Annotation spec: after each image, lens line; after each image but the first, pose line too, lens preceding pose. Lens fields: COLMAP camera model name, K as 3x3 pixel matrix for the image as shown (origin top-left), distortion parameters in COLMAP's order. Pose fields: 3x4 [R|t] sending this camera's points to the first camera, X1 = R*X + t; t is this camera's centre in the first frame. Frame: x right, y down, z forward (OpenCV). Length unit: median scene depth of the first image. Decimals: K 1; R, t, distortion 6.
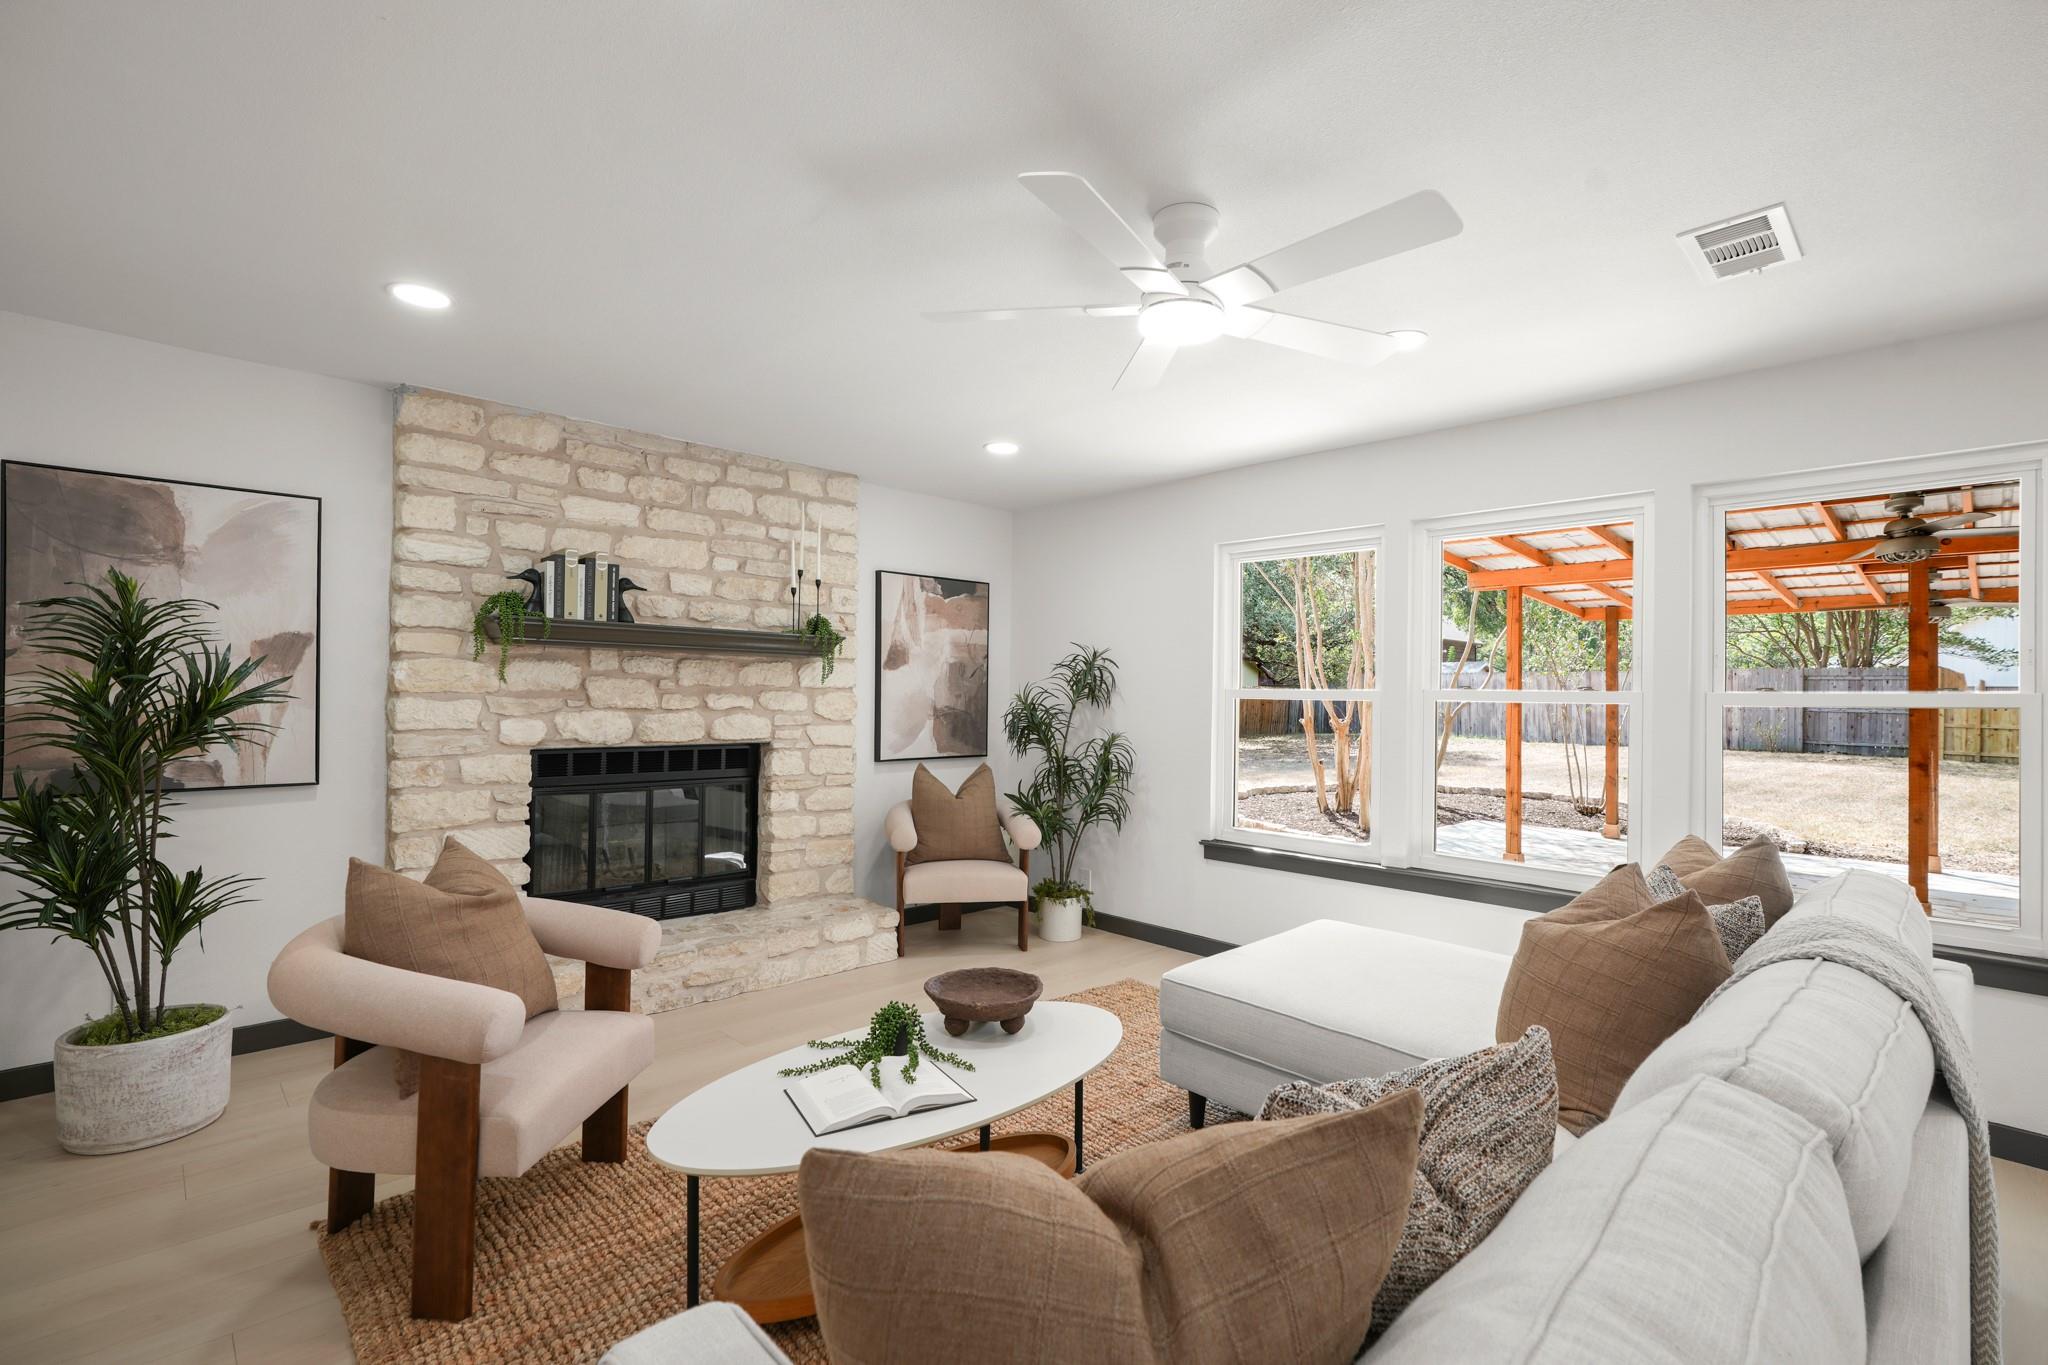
lens RADIAL K [[943.3, 0, 1025.9], [0, 943.3, 686.8], [0, 0, 1]] dist [-0.002826, 0.000851]
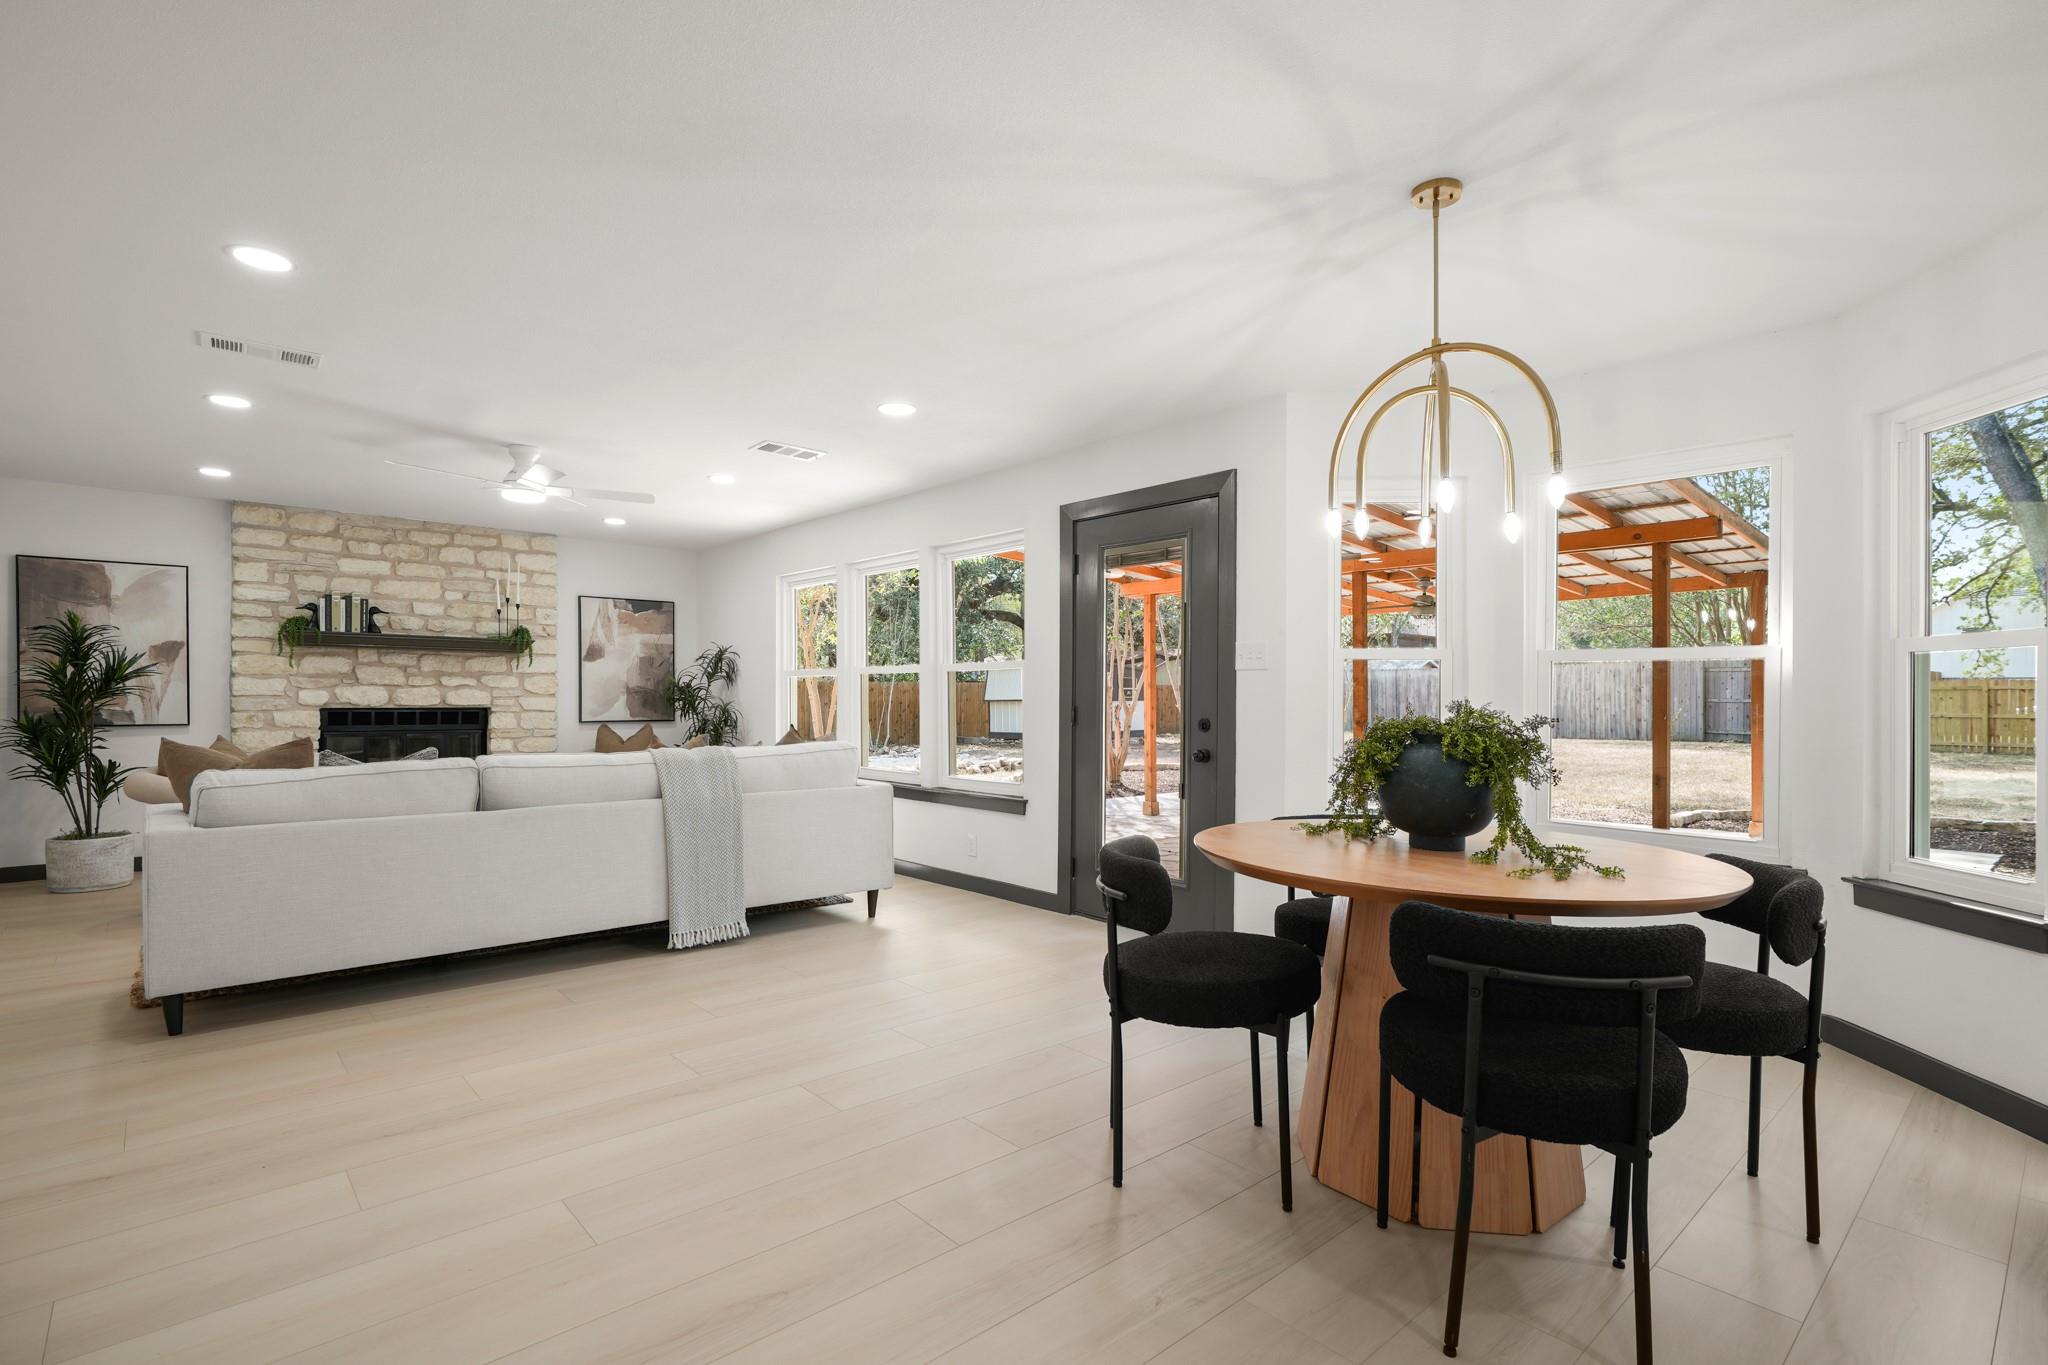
lens RADIAL K [[974.1, 0, 1022.1], [0, 974.1, 701.6], [0, 0, 1]] dist [-0.001608, -0.000712]
pose [[0.999319, -0.012459, -0.034720, 0.813181], [0.012752, 0.999885, 0.008245, 0.056795], [0.034614, -0.008682, 0.999363, -0.721642]]
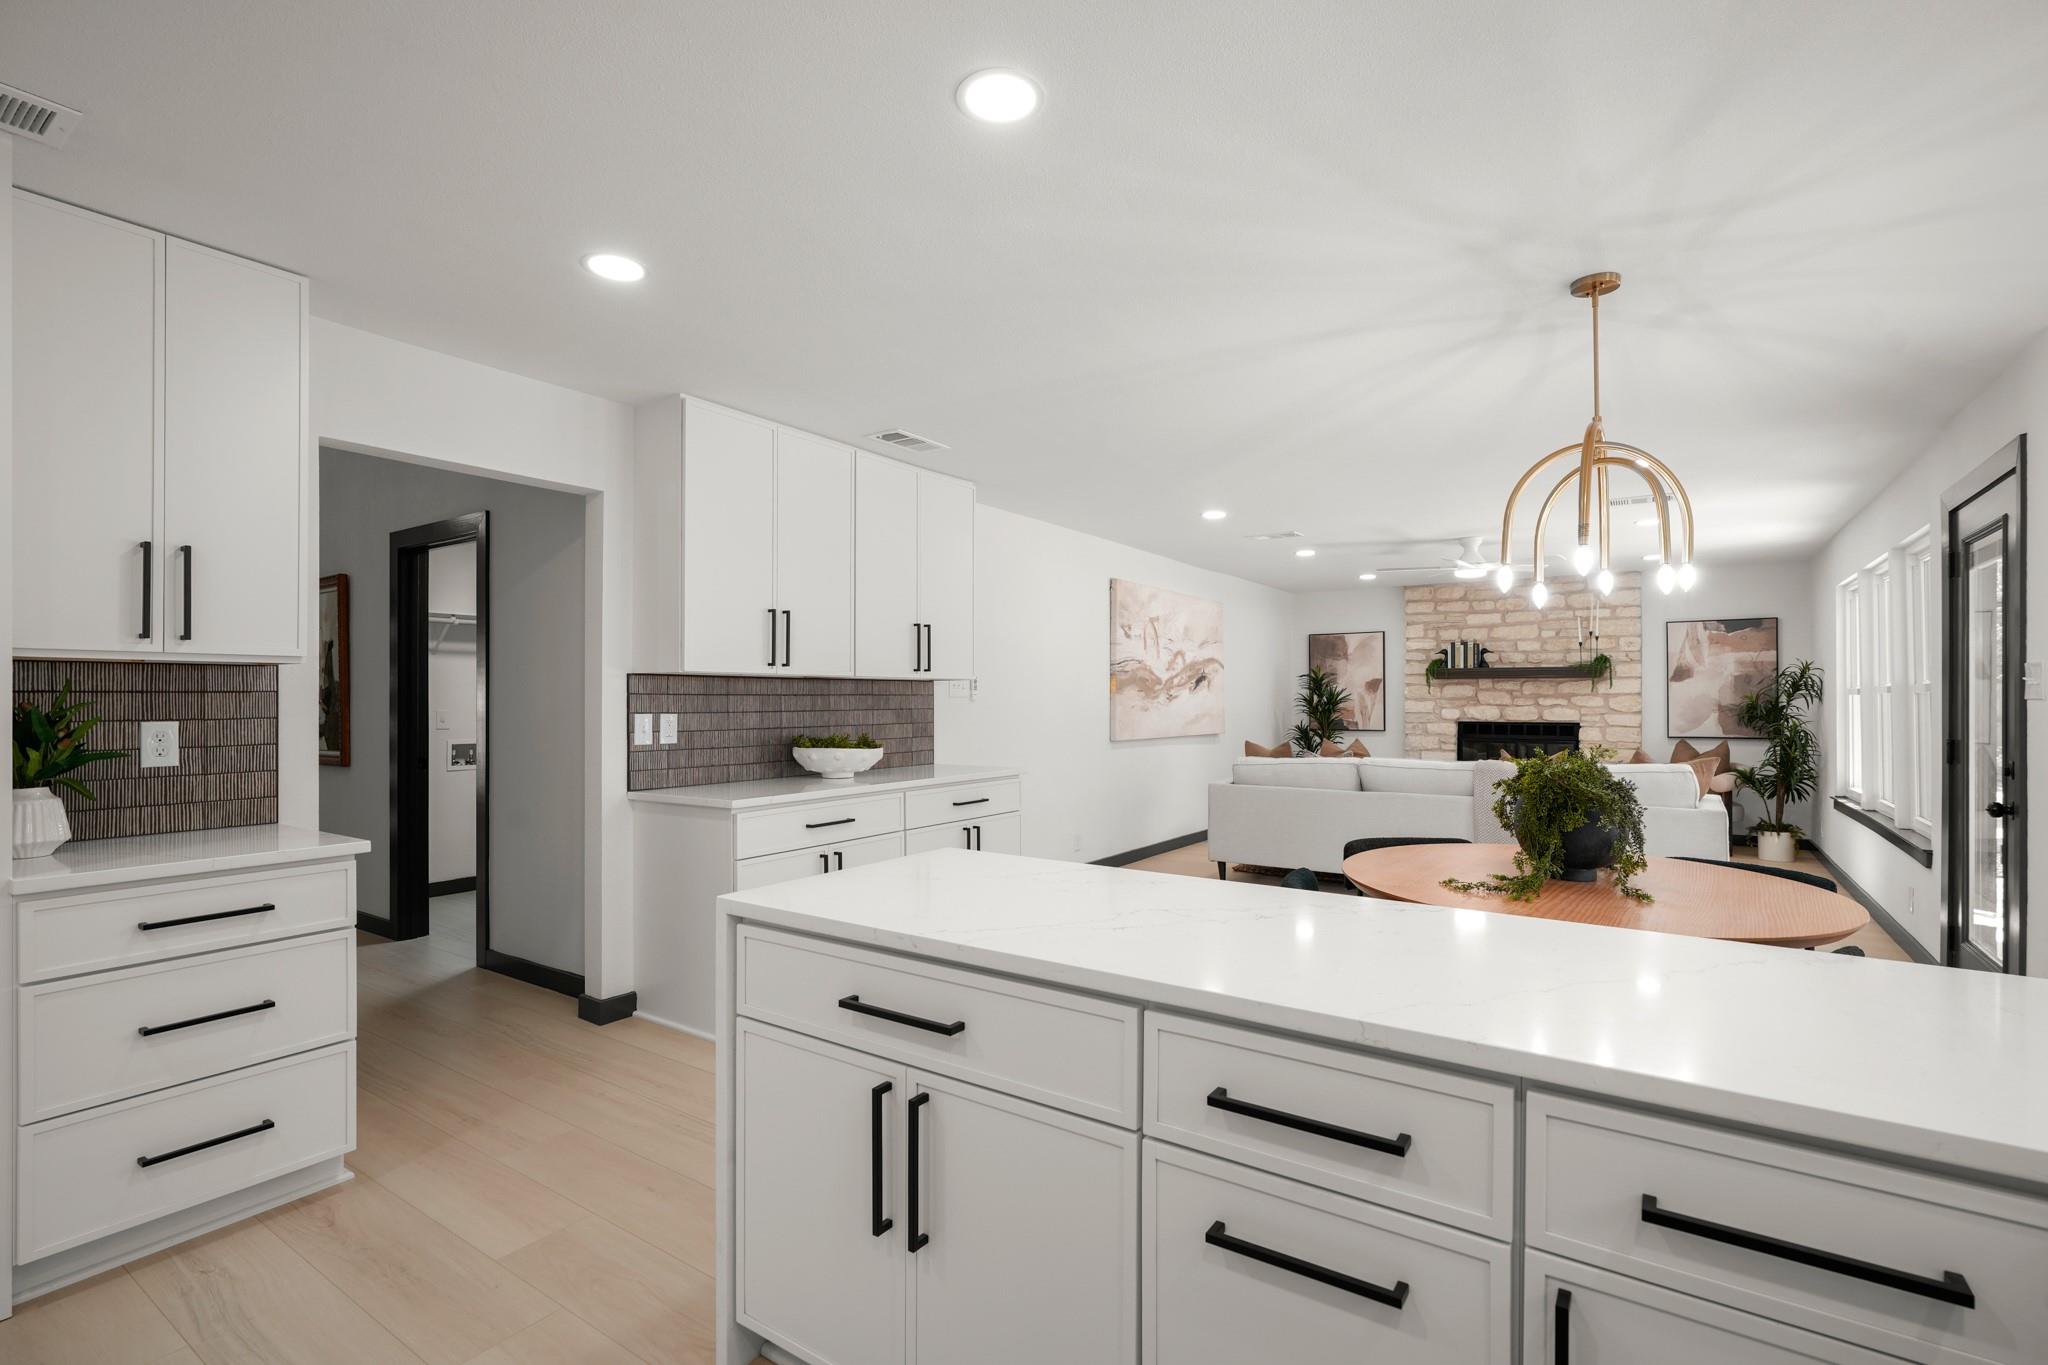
lens RADIAL K [[943.3, 0, 1025.7], [0, 943.3, 699.1], [0, 0, 1]] dist [-0.002826, 0.000851]
pose [[0.217998, -0.017312, -0.975796, 1.629839], [0.009226, 0.999835, -0.015677, 0.036930], [0.975906, -0.005585, 0.218122, -0.622326]]
